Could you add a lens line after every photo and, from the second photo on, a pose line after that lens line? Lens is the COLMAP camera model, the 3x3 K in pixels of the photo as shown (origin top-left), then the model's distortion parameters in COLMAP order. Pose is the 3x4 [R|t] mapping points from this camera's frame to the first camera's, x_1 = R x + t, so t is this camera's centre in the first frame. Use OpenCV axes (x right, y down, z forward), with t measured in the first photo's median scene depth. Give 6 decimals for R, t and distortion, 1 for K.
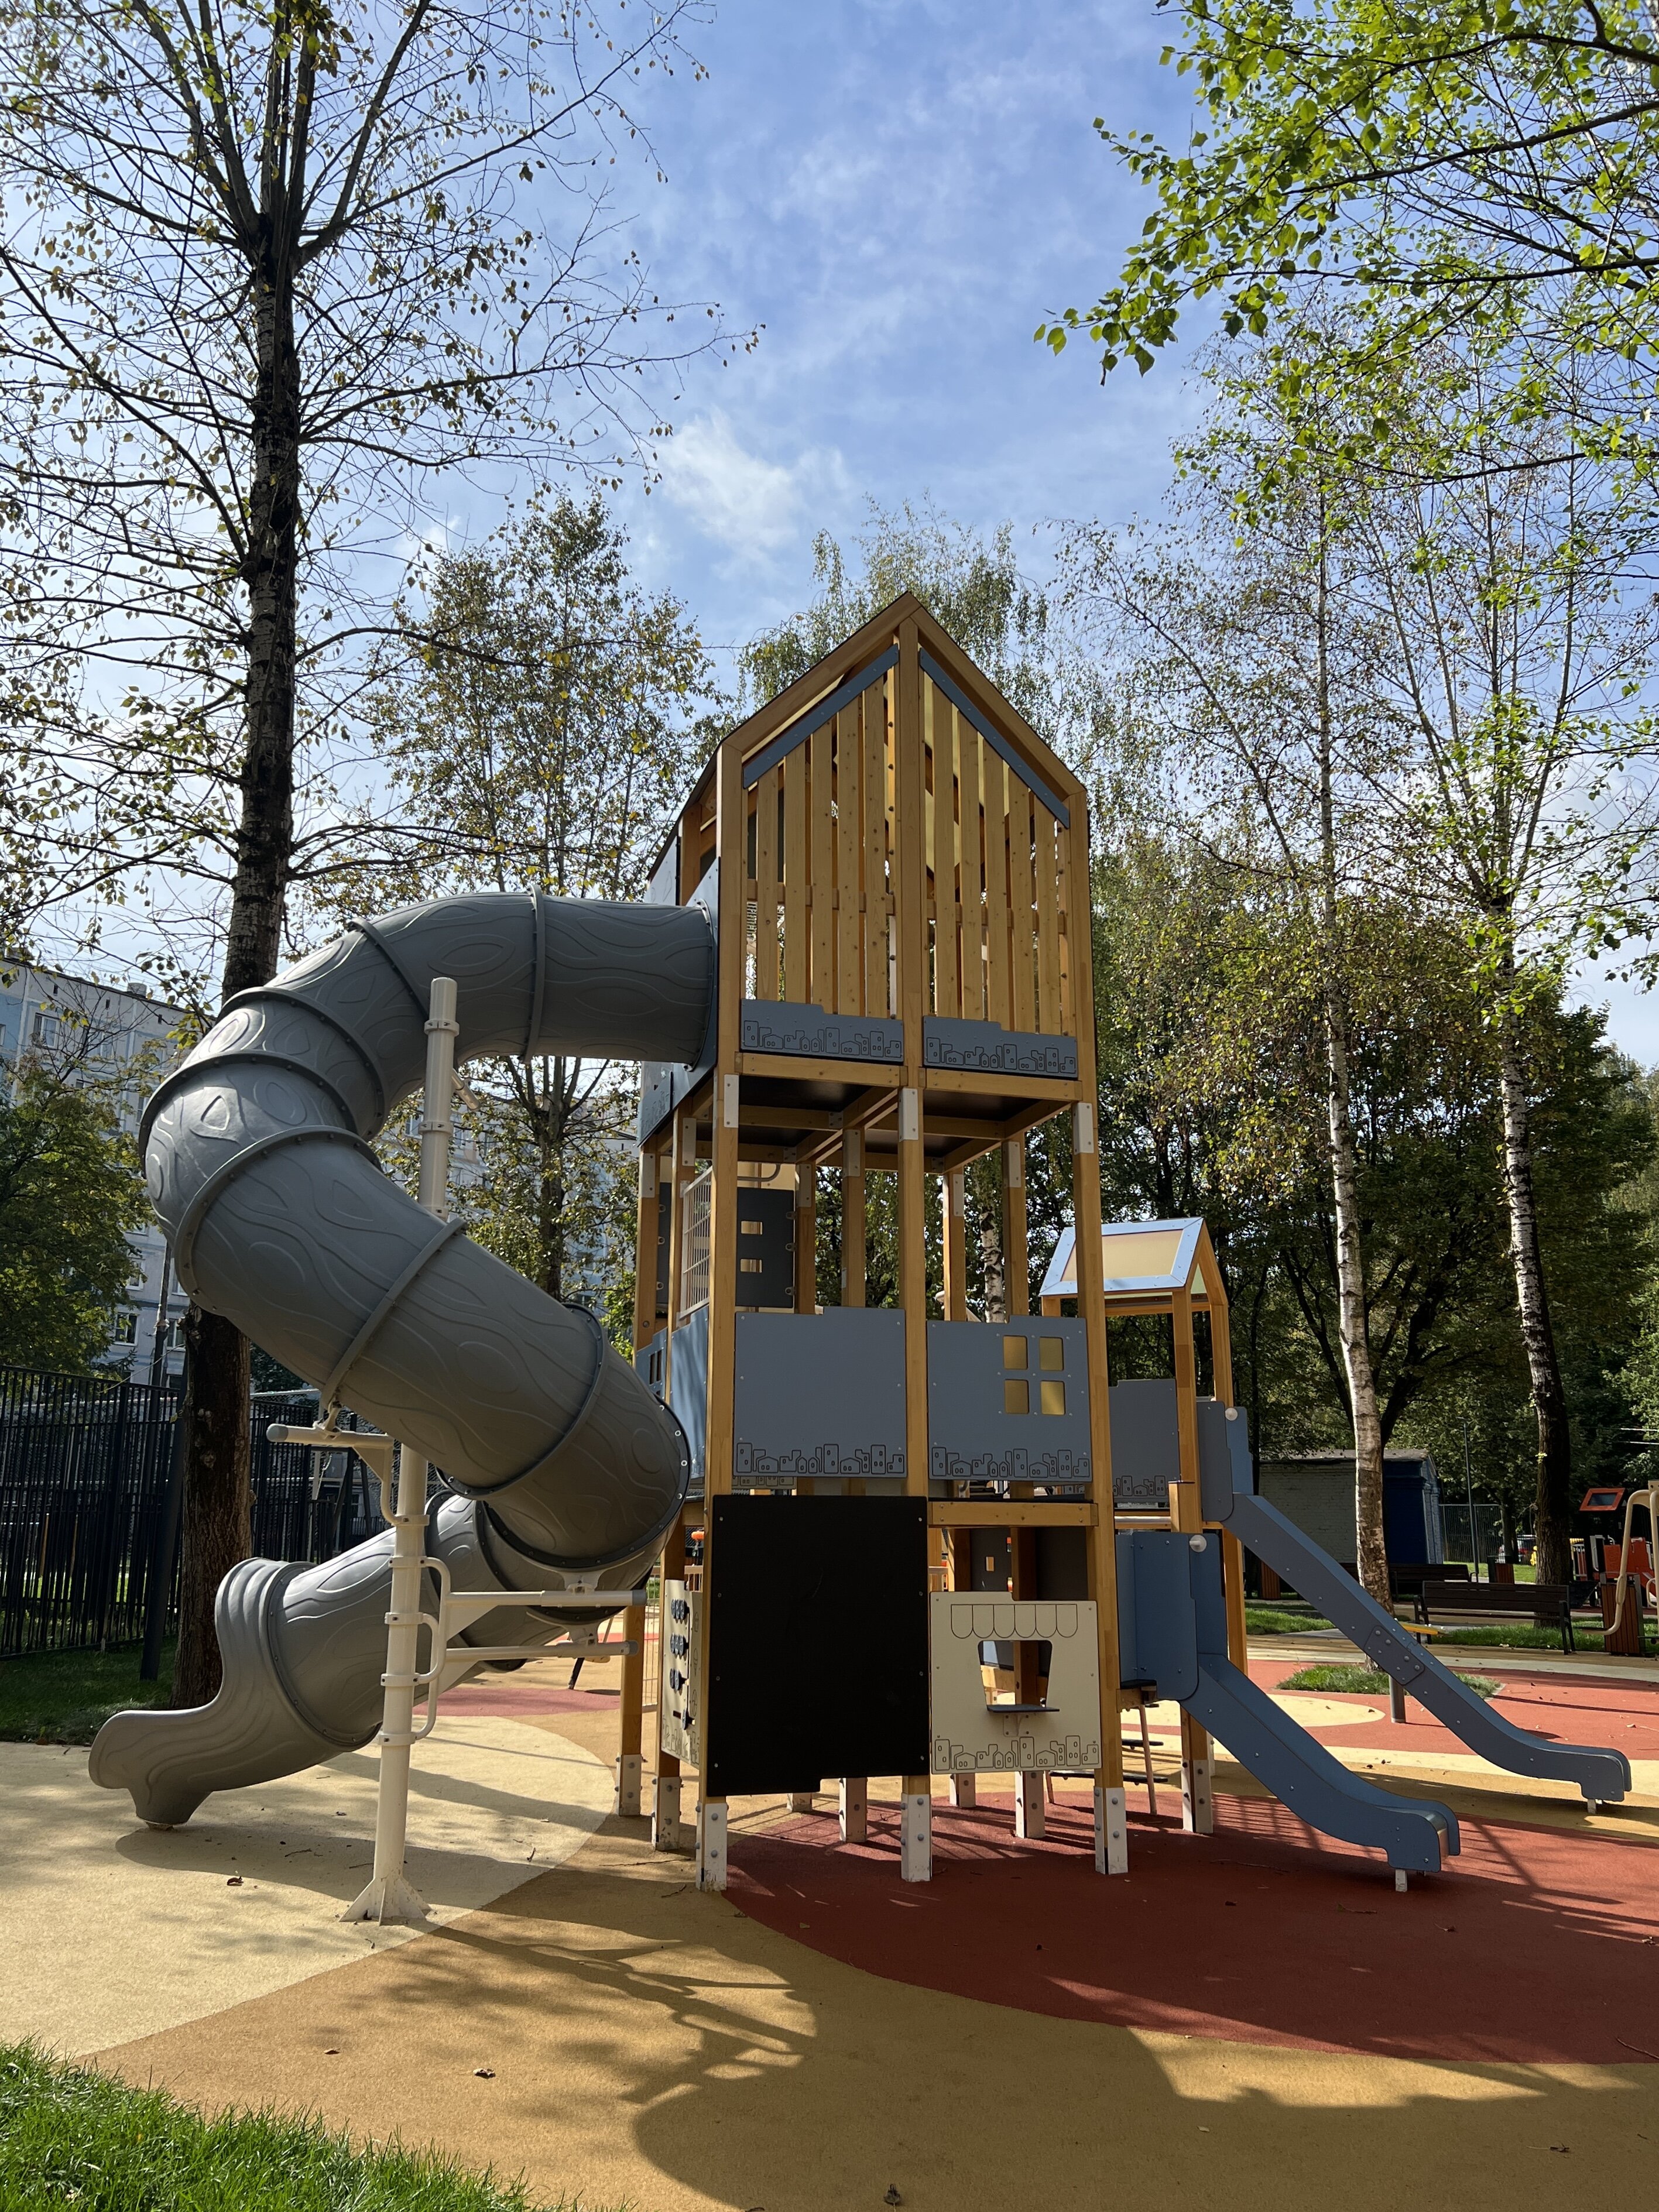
lens RADIAL K [[1689.9, 0, 842.9], [0, 1689.9, 1109.3], [0, 0, 1]] dist [0.022128, -0.027933]
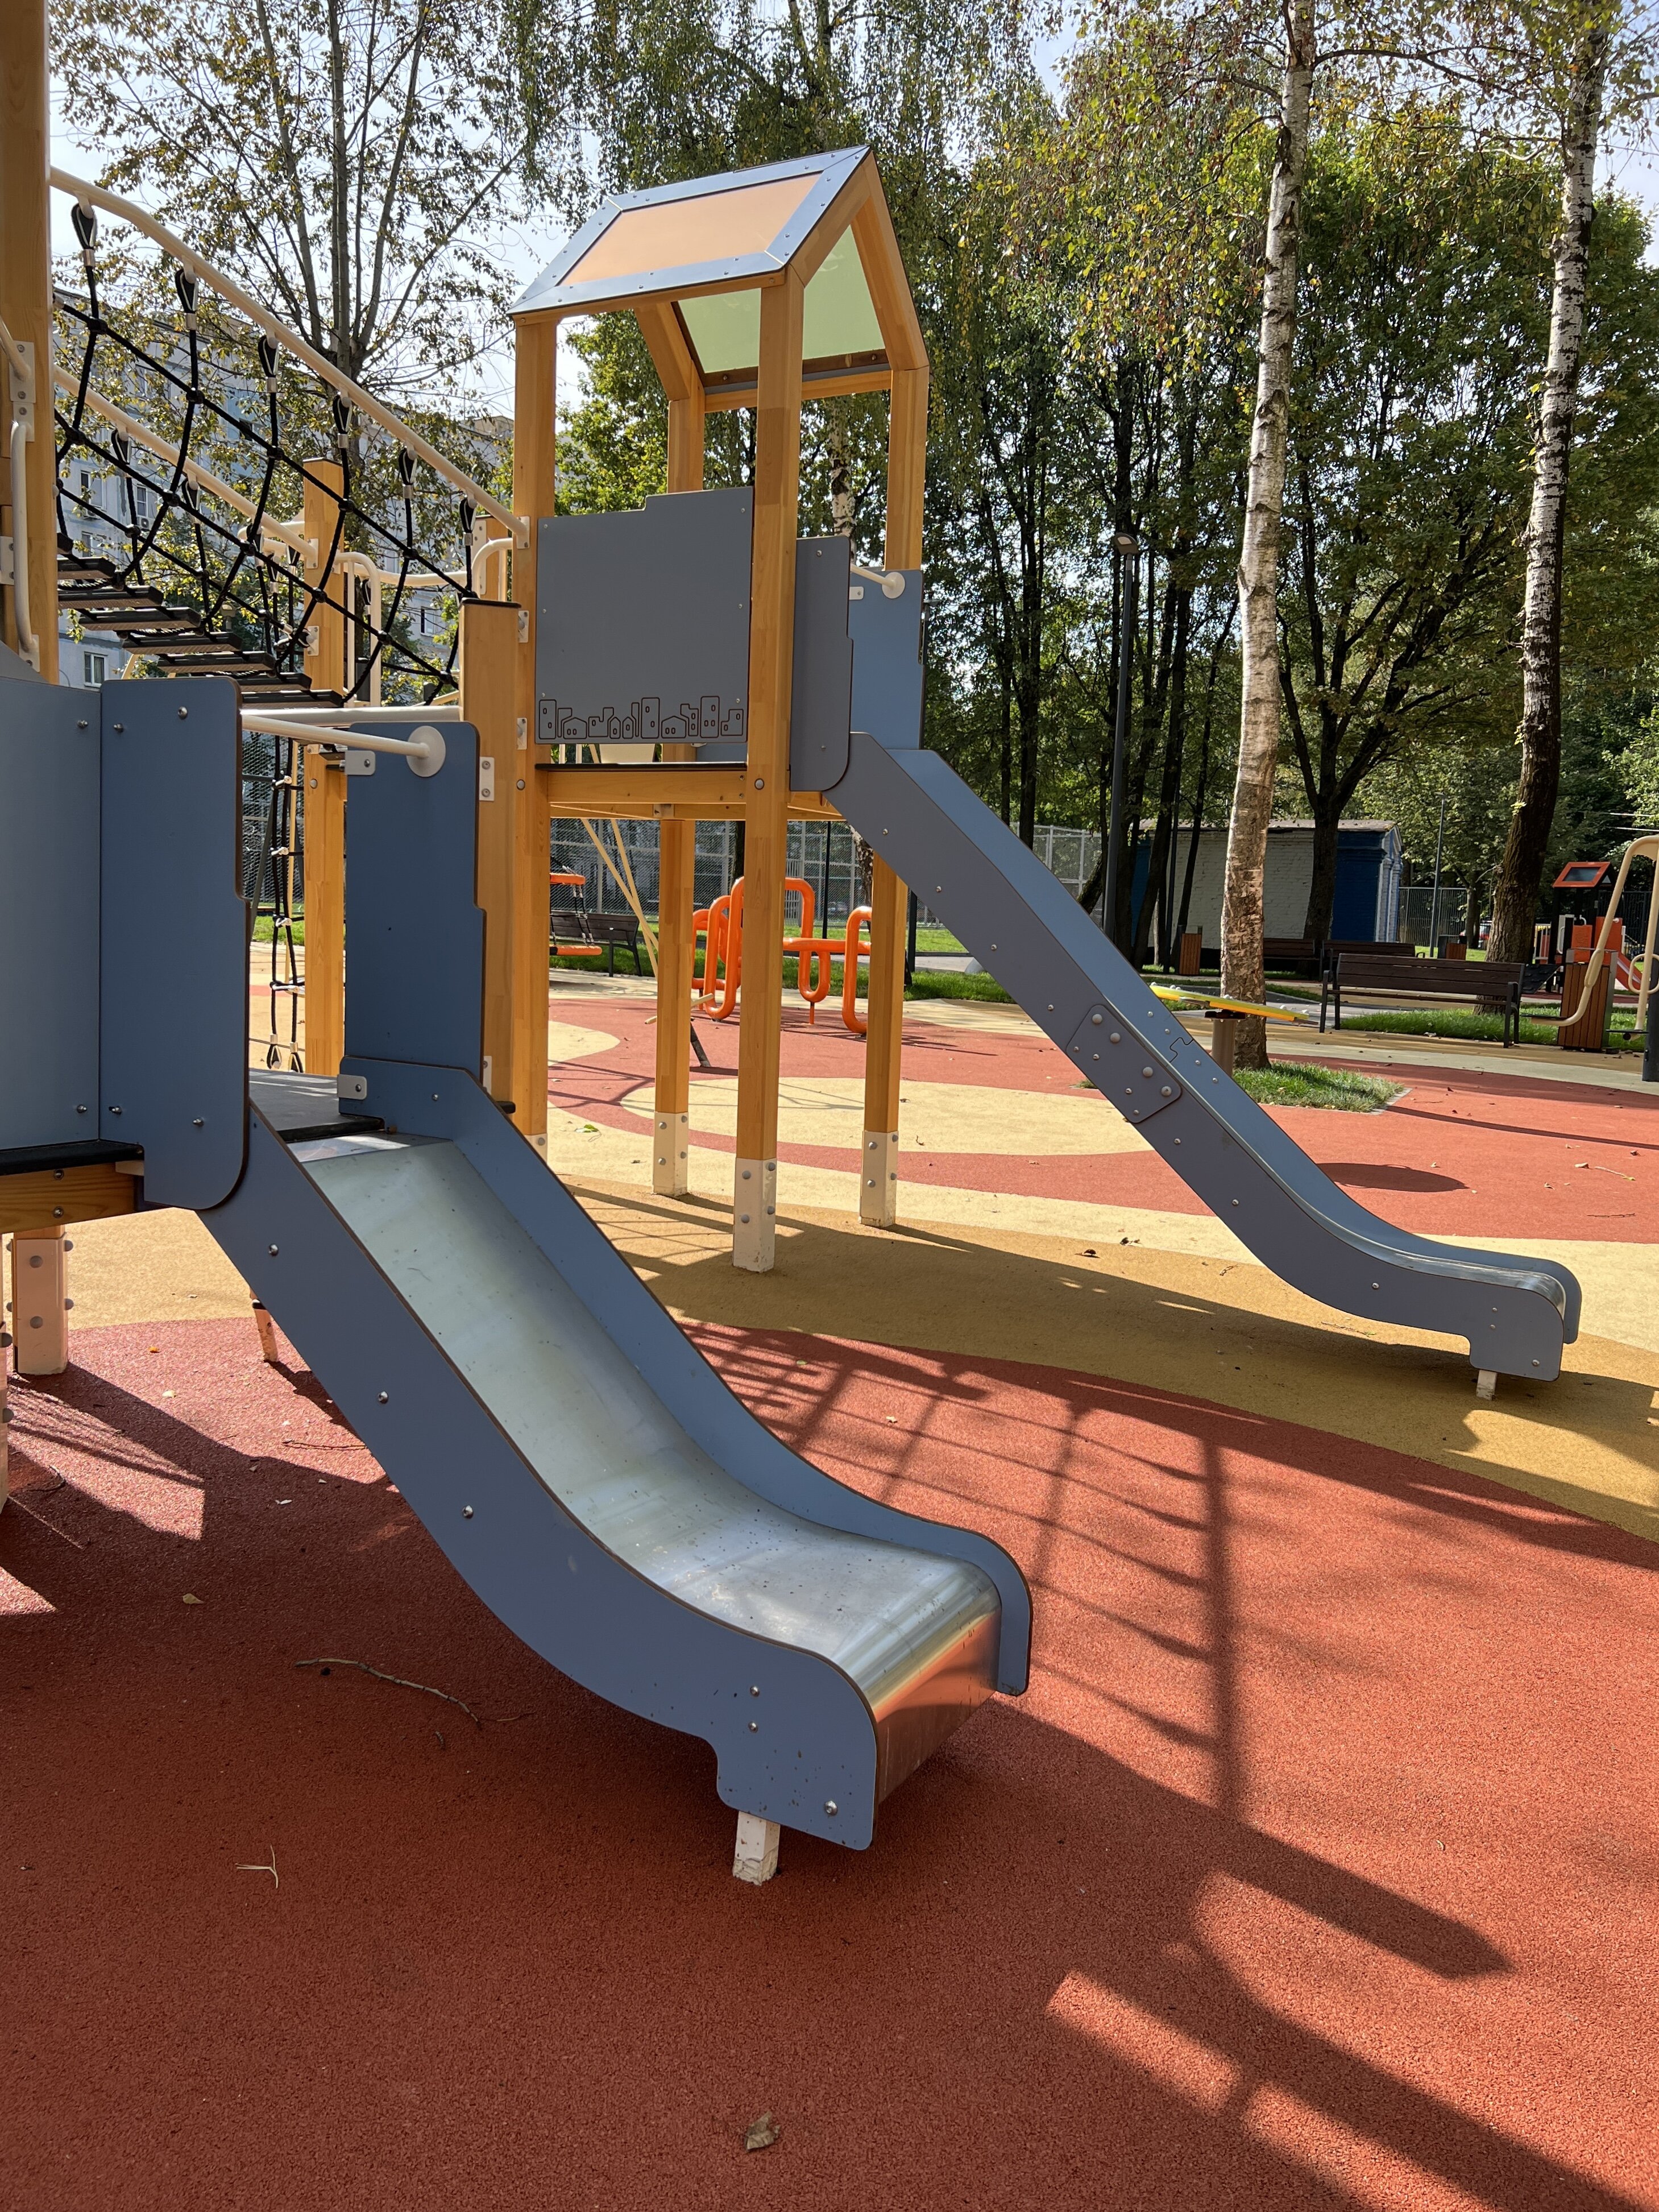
lens RADIAL K [[1689.7, 0, 825.0], [0, 1689.7, 1086.4], [0, 0, 1]] dist [0.022128, -0.027933]
pose [[0.999508, 0.031320, 0.001825, 0.092713], [-0.030024, 0.938039, 0.345227, 0.064266], [0.009101, -0.345112, 0.938517, 0.213960]]
